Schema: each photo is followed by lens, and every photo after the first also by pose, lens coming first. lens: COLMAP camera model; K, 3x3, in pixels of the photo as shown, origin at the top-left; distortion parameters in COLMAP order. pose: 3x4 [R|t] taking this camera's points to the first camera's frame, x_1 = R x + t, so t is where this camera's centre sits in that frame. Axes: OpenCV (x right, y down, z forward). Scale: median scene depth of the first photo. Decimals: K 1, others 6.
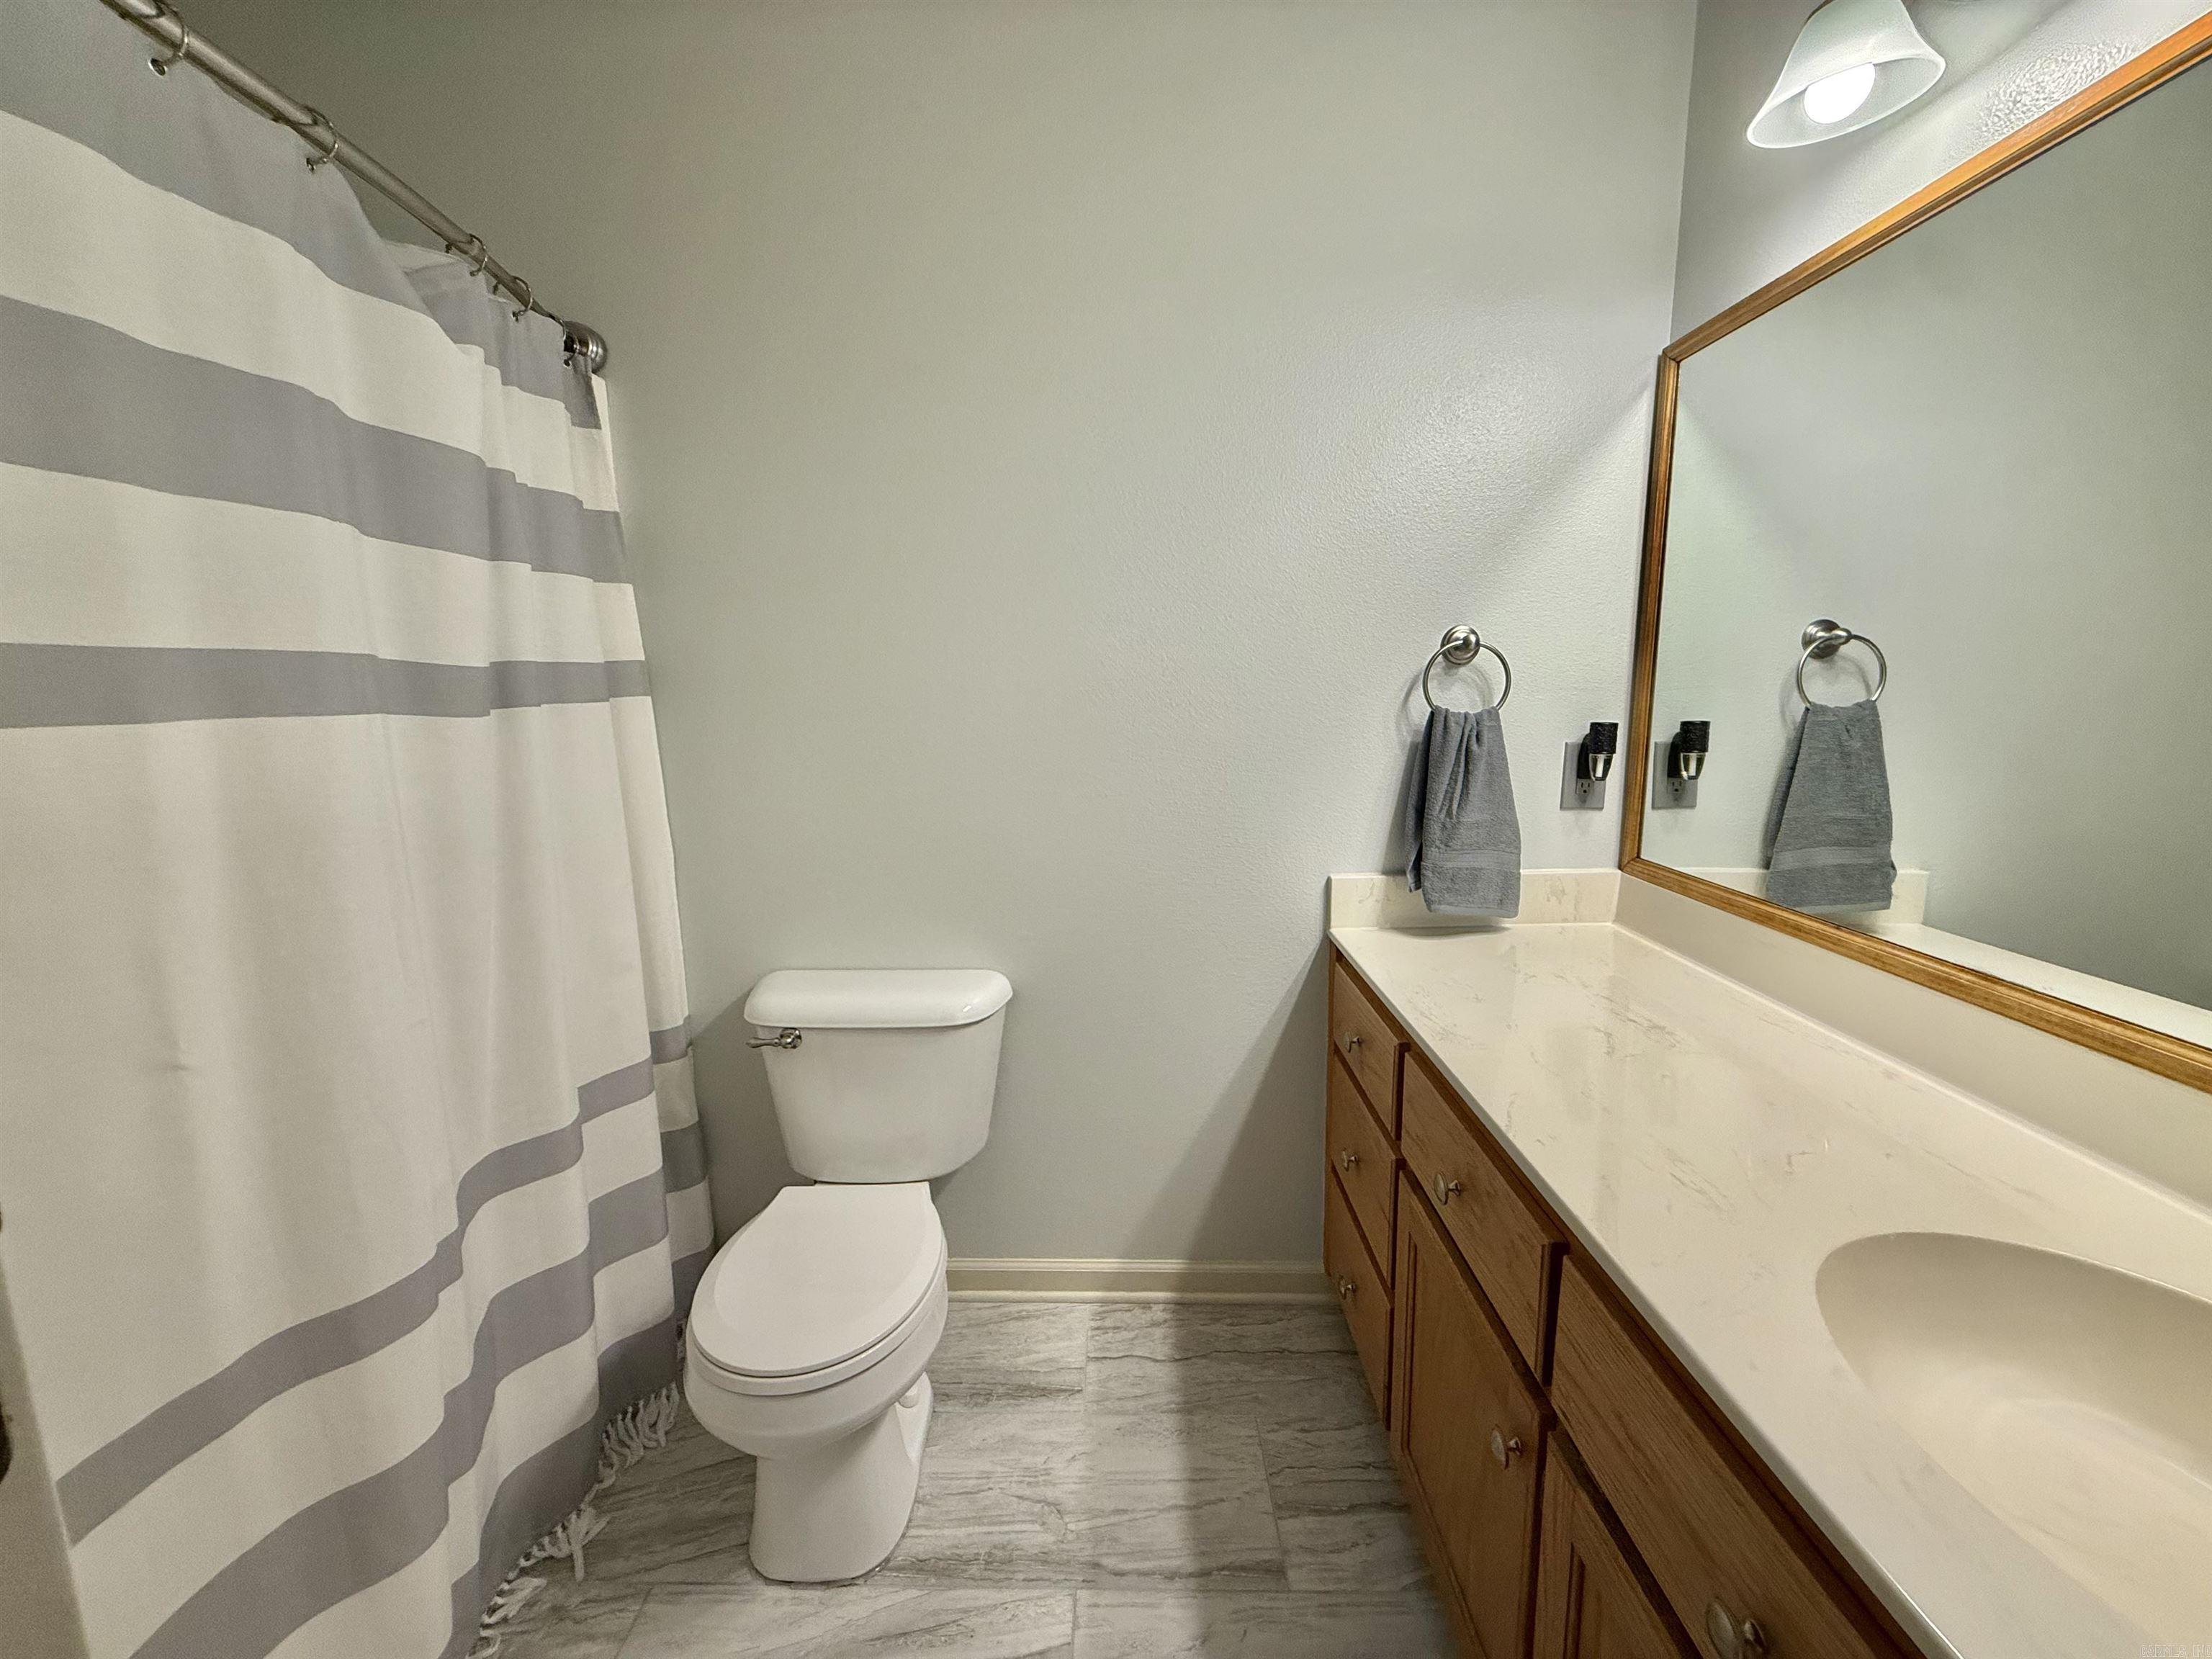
lens RADIAL K [[883.2, 0, 1100.8], [0, 883.2, 830.1], [0, 0, 1]] dist [0.000138, 0.000127]
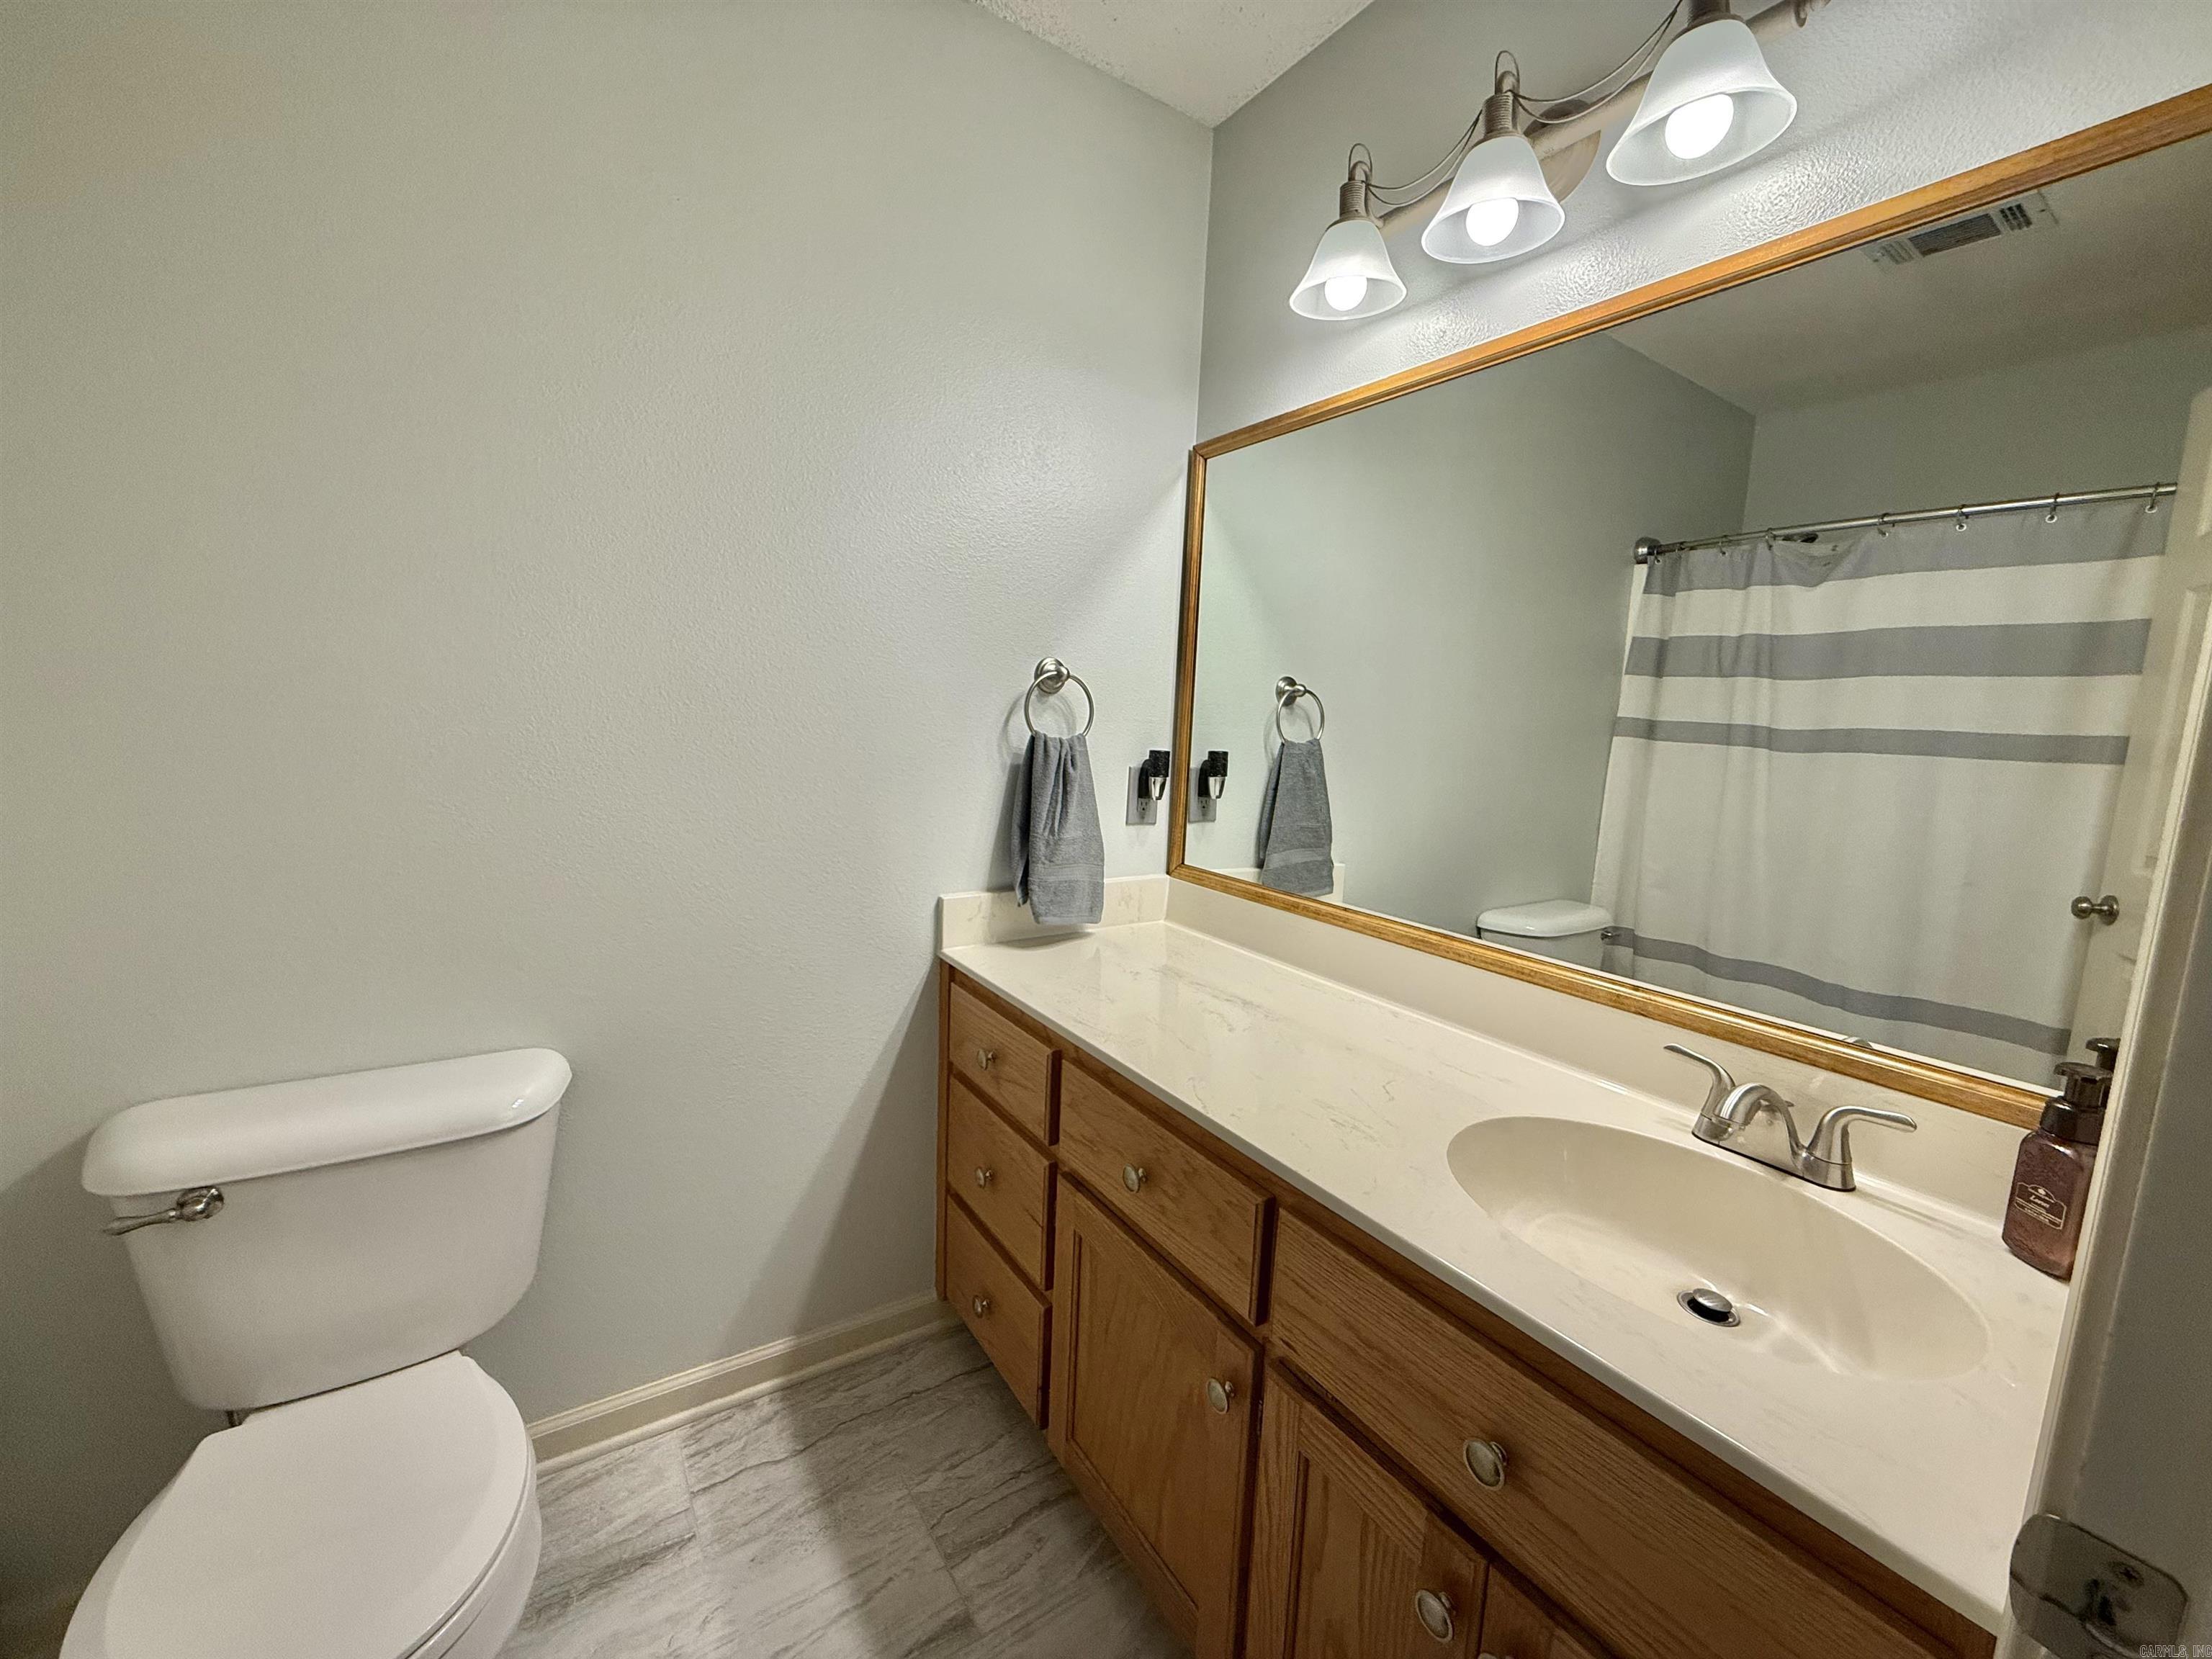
lens RADIAL K [[883.2, 0, 1103.2], [0, 883.2, 829.1], [0, 0, 1]] dist [0.000138, 0.000127]
pose [[0.822623, -0.024902, 0.568042, -0.164325], [0.036554, 0.999290, -0.009128, -0.009236], [-0.567411, 0.028273, 0.822949, 0.079681]]
